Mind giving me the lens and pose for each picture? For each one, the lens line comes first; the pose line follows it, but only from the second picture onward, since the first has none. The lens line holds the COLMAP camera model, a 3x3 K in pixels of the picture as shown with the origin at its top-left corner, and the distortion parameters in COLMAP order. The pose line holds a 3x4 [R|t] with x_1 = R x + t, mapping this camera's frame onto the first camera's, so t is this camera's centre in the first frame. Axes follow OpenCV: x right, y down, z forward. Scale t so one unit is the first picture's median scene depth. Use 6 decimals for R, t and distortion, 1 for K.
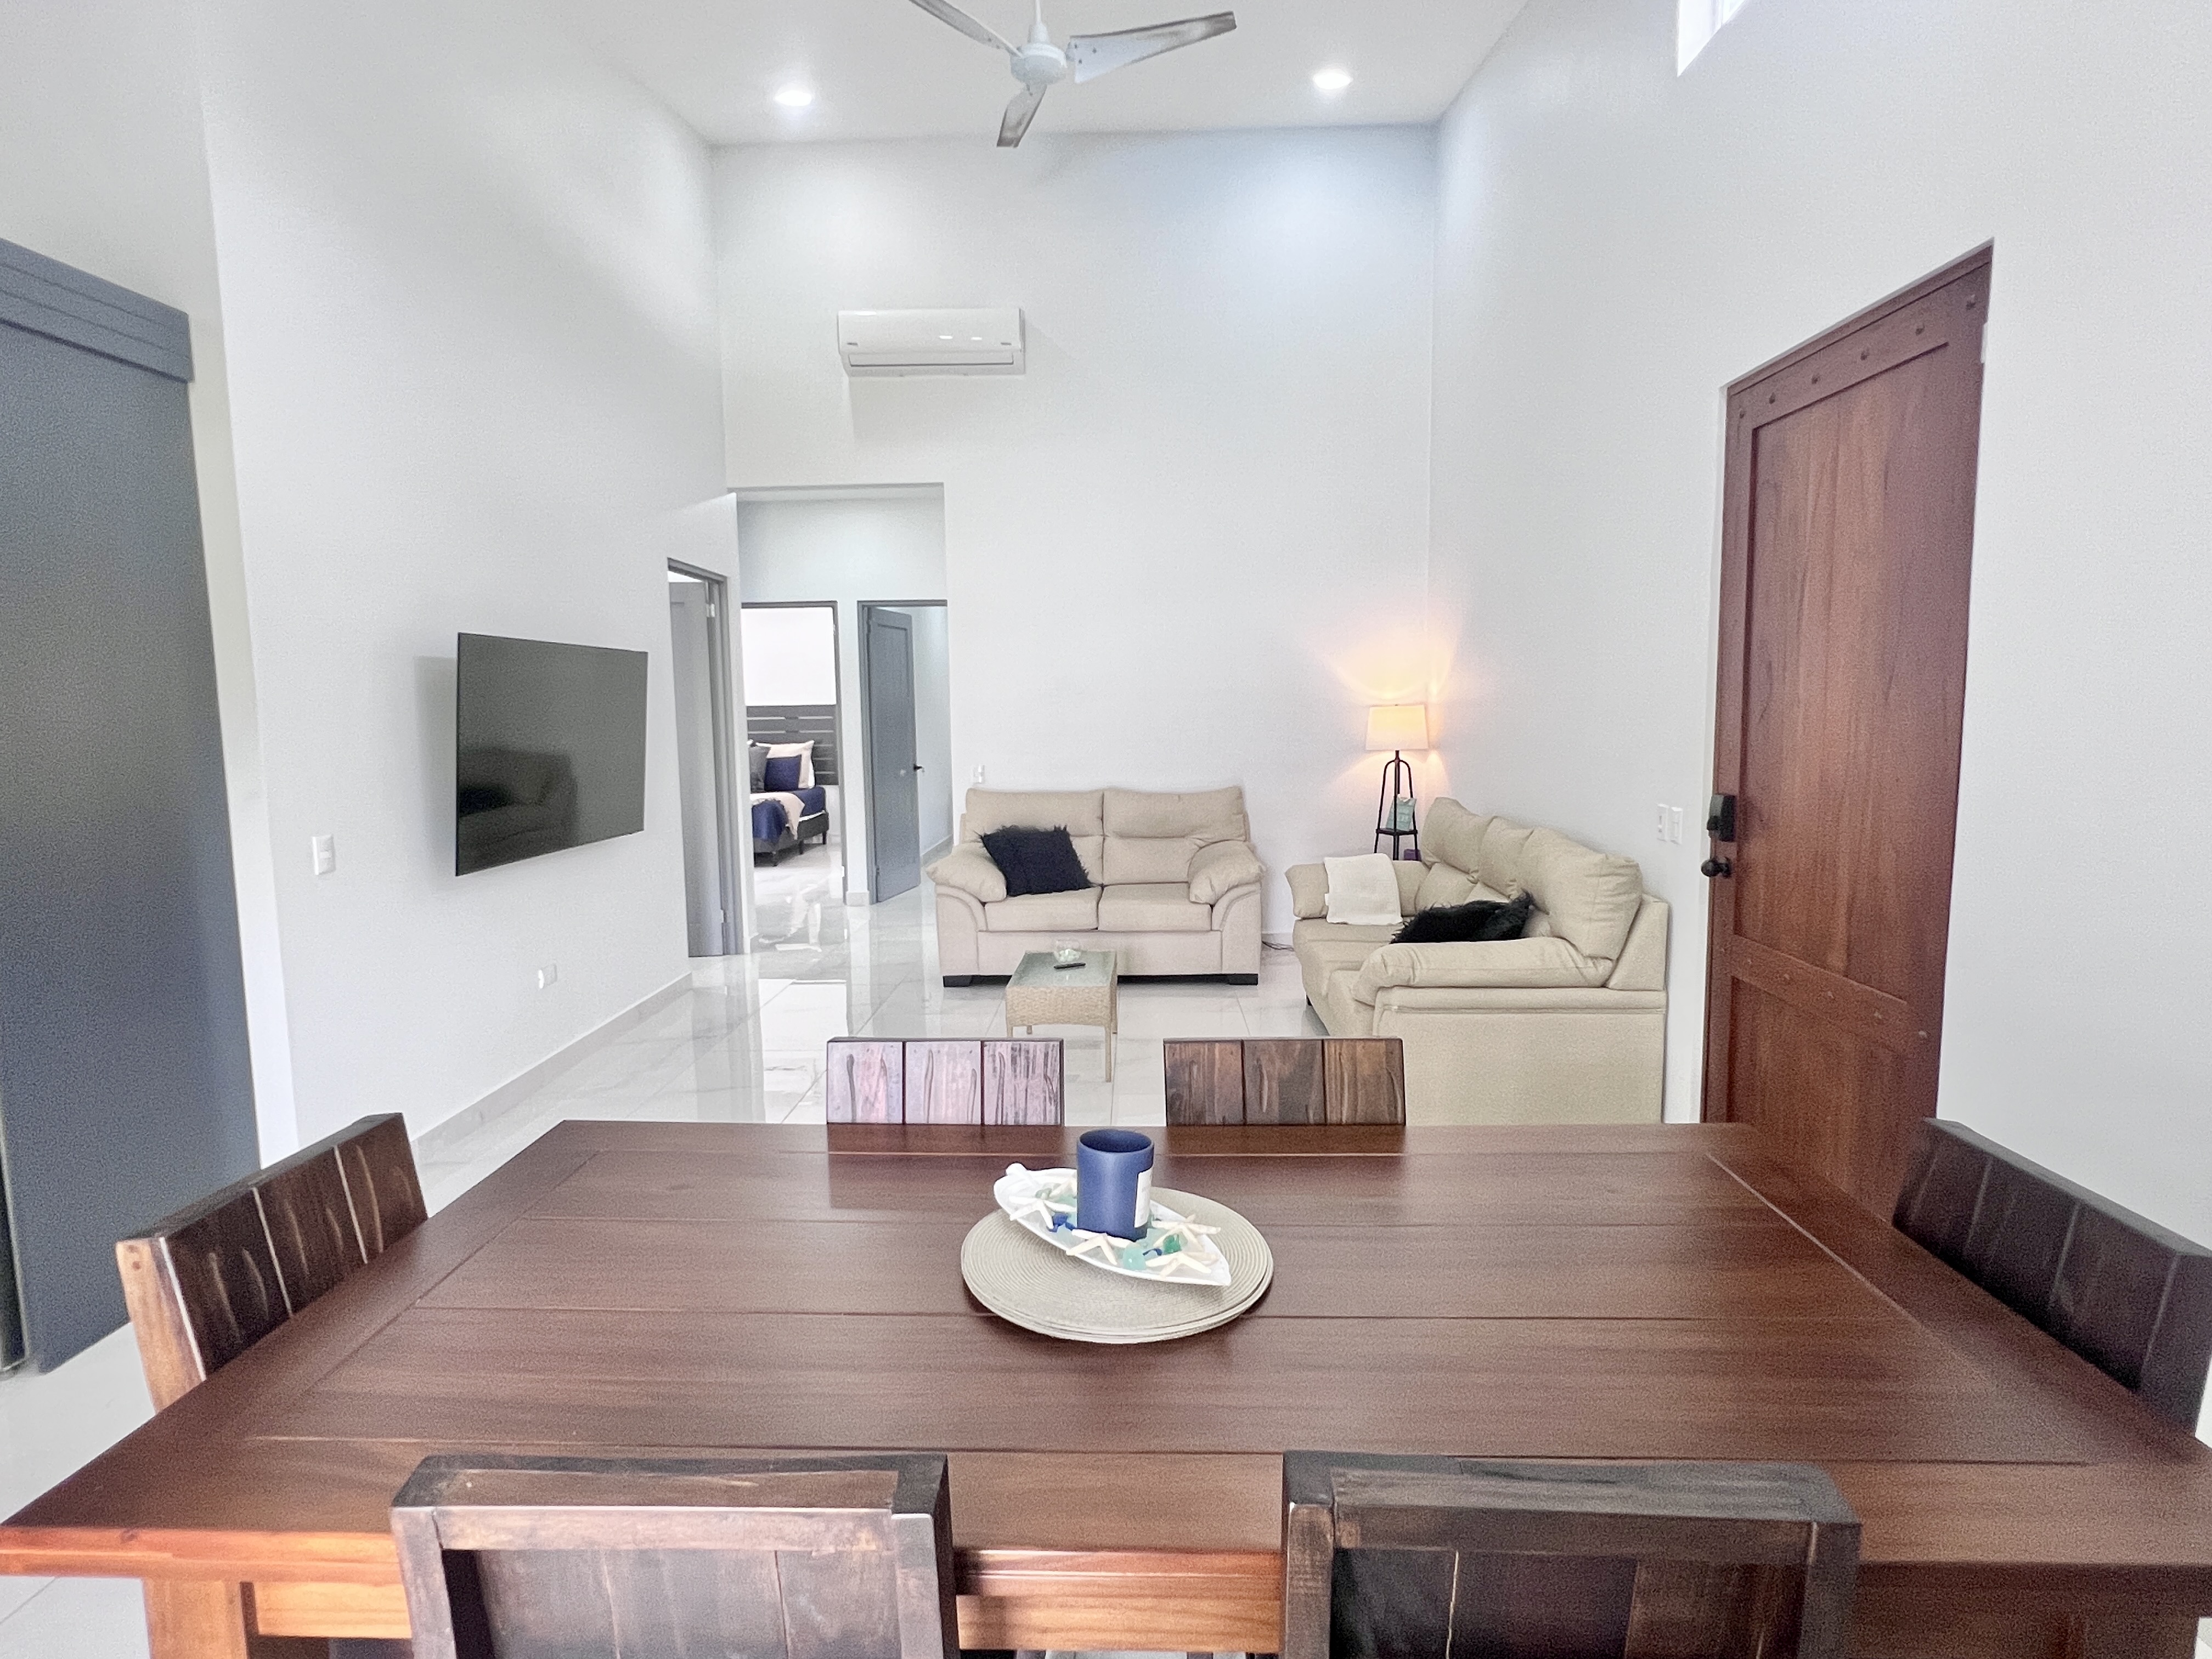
lens RADIAL K [[1163.3, 0, 1106.0], [0, 1163.3, 829.5], [0, 0, 1]] dist [0.004179, 0.000999]
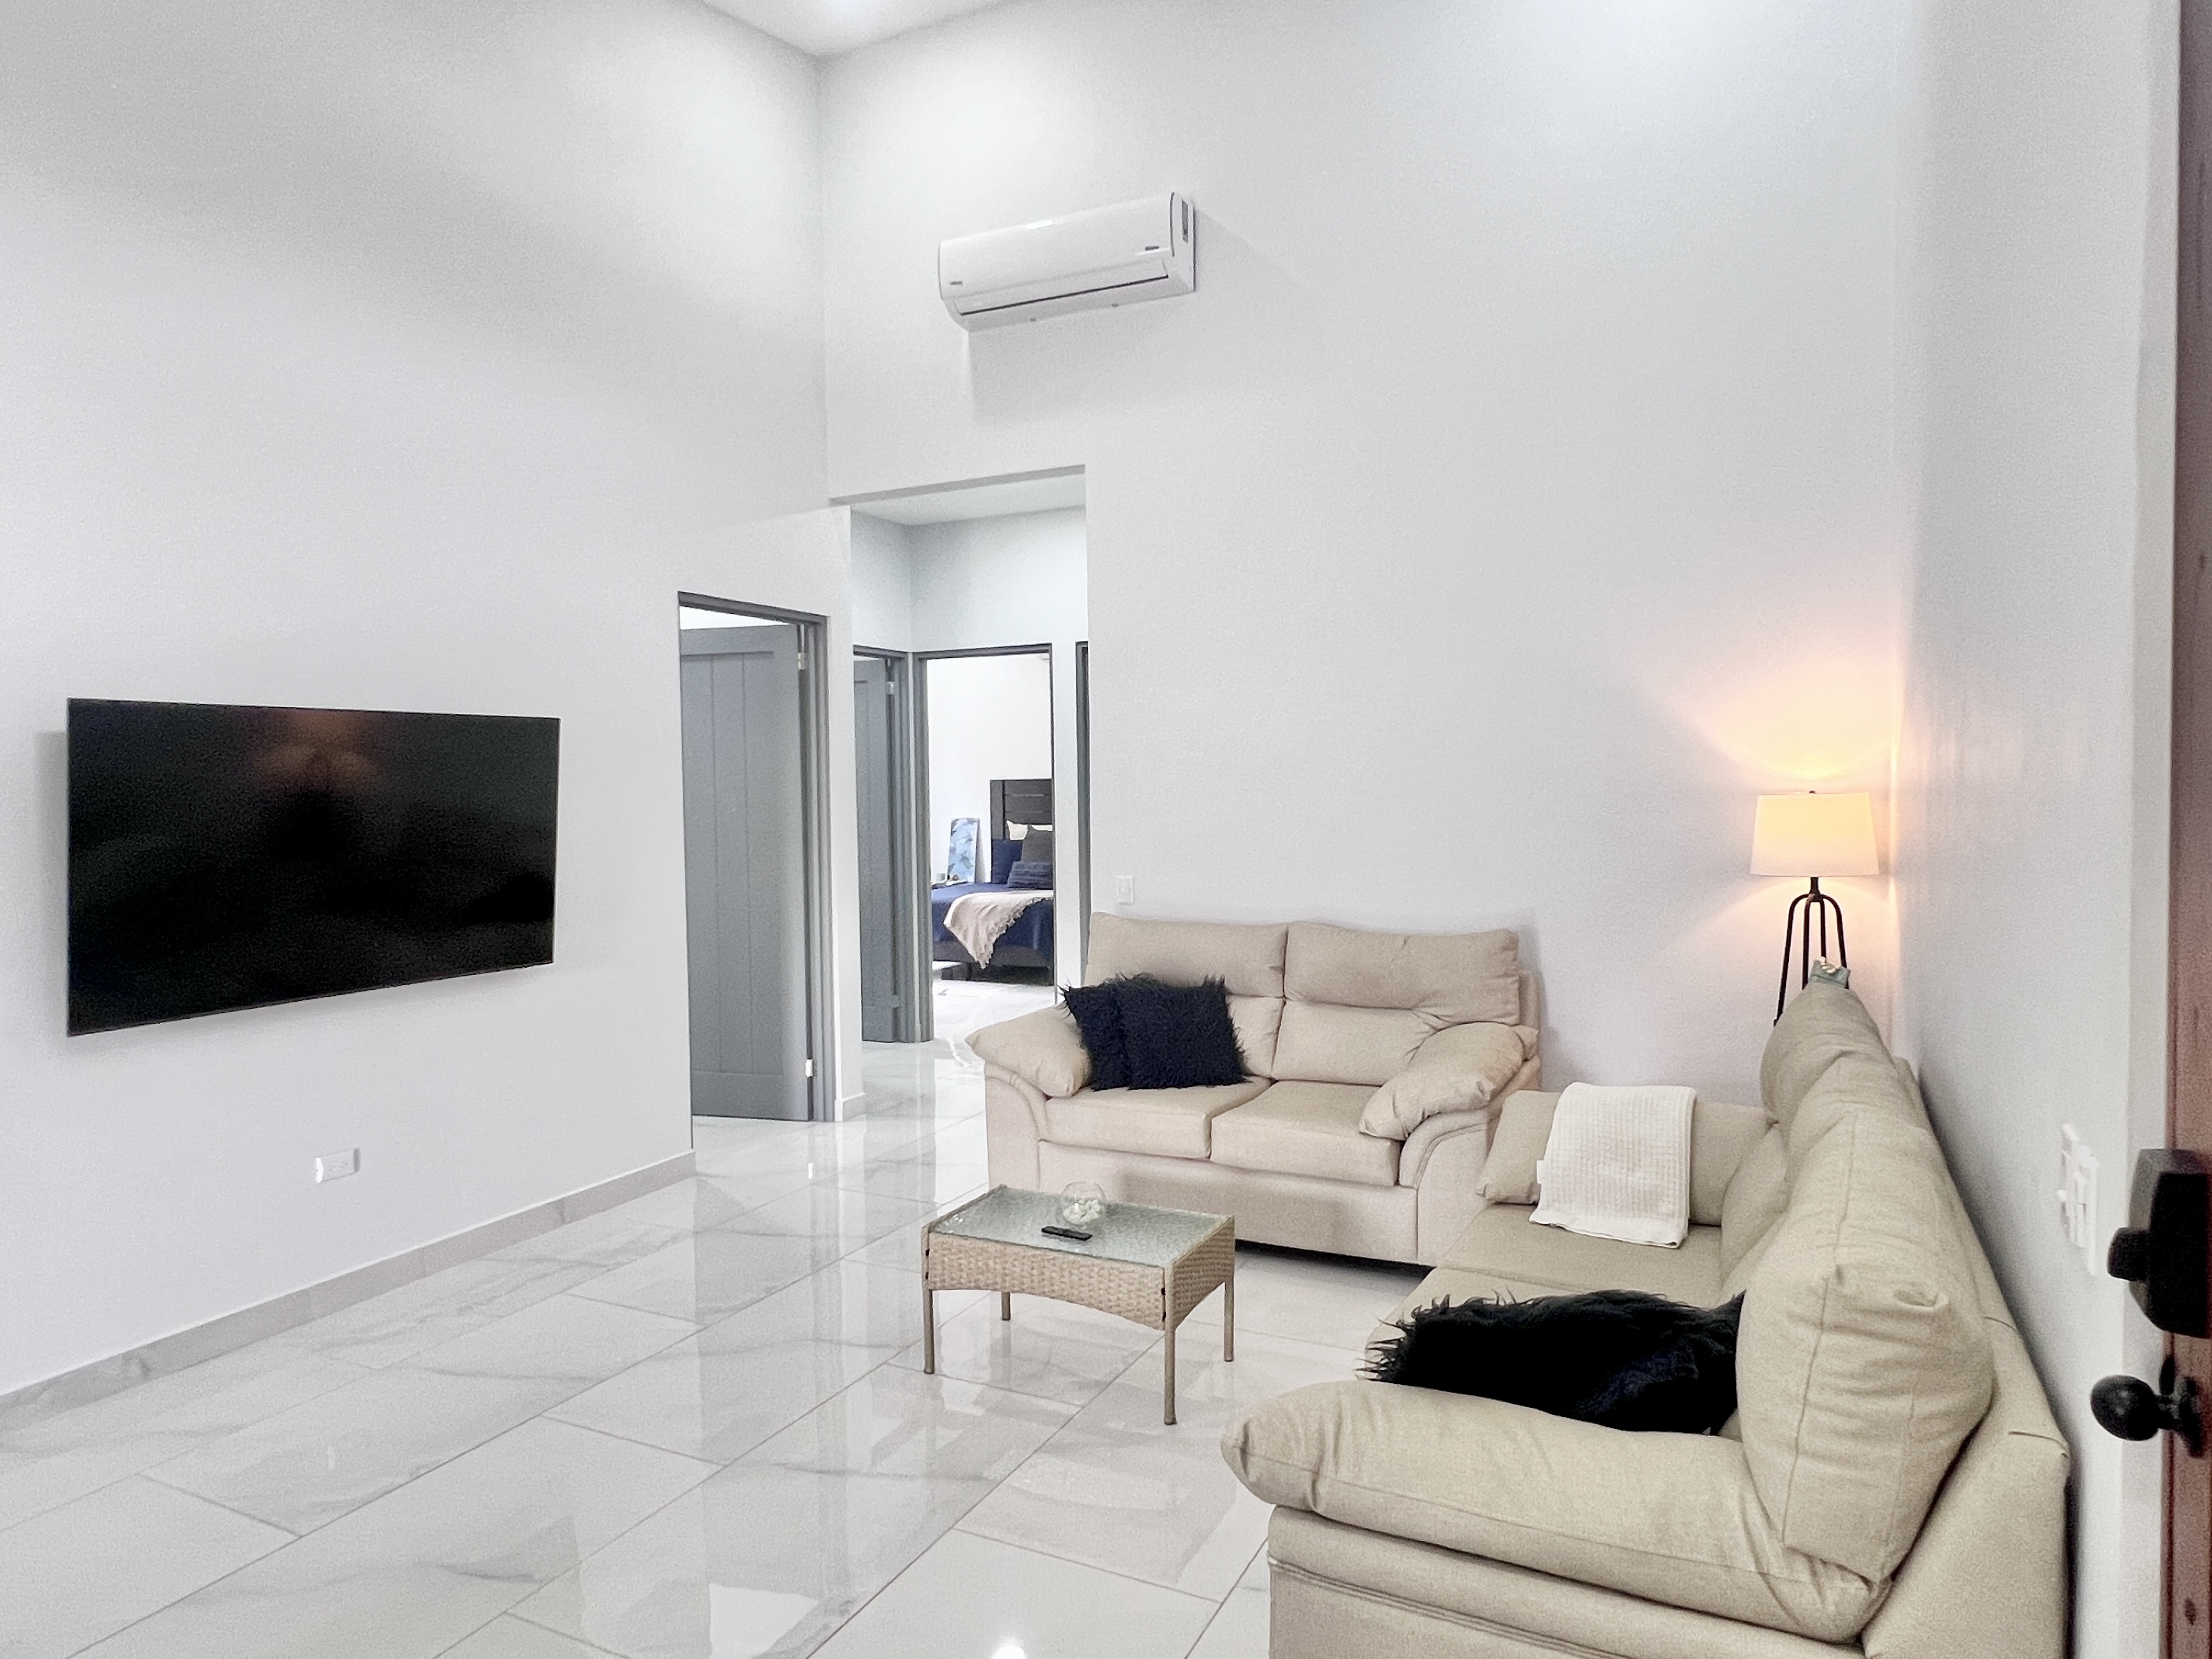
lens RADIAL K [[1367.0, 0, 1106.0], [0, 1367.0, 829.5], [0, 0, 1]] dist [-0.002416, -0.002826]
pose [[0.907085, 0.016823, -0.420611, 0.226449], [-0.043431, 0.997609, -0.053761, -0.042523], [0.418701, 0.067033, 0.905647, 0.304968]]
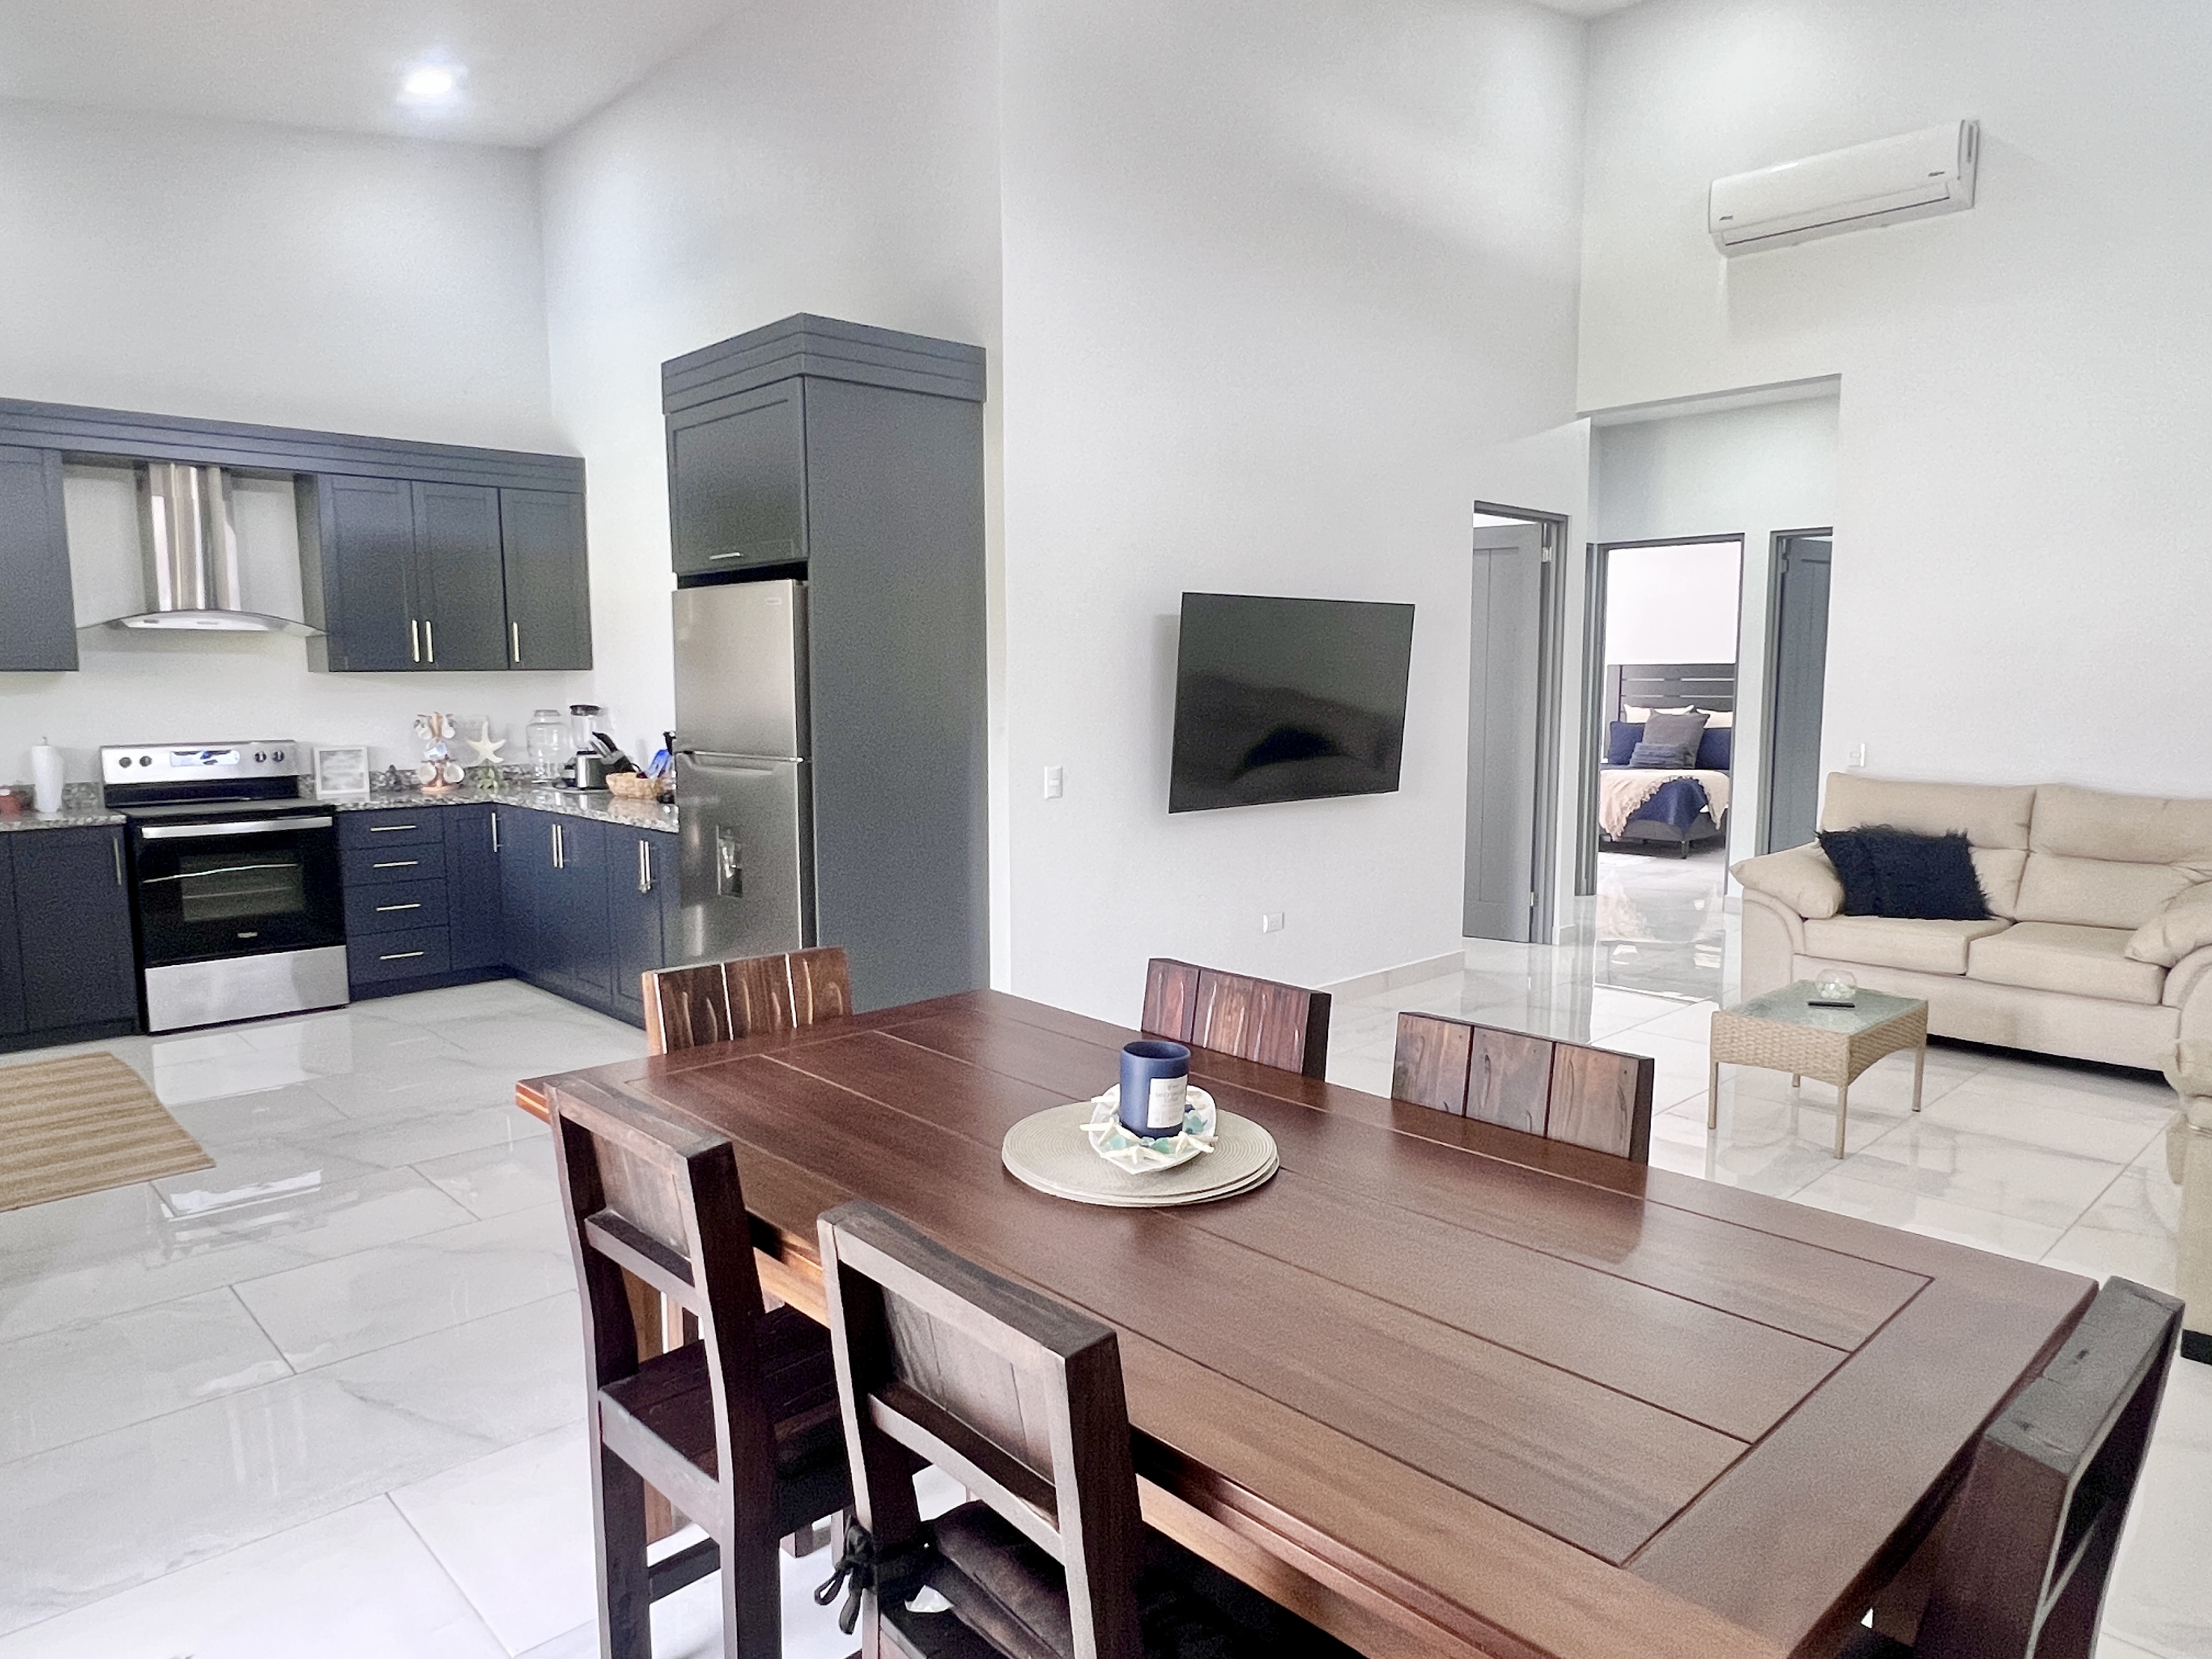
lens RADIAL K [[1410.9, 0, 1106.0], [0, 1410.9, 829.5], [0, 0, 1]] dist [0.001642, -0.001546]
pose [[0.709983, 0.089580, -0.698498, 0.204915], [-0.082190, 0.995638, 0.044145, 0.000866], [0.699406, 0.026067, 0.714249, 0.001990]]
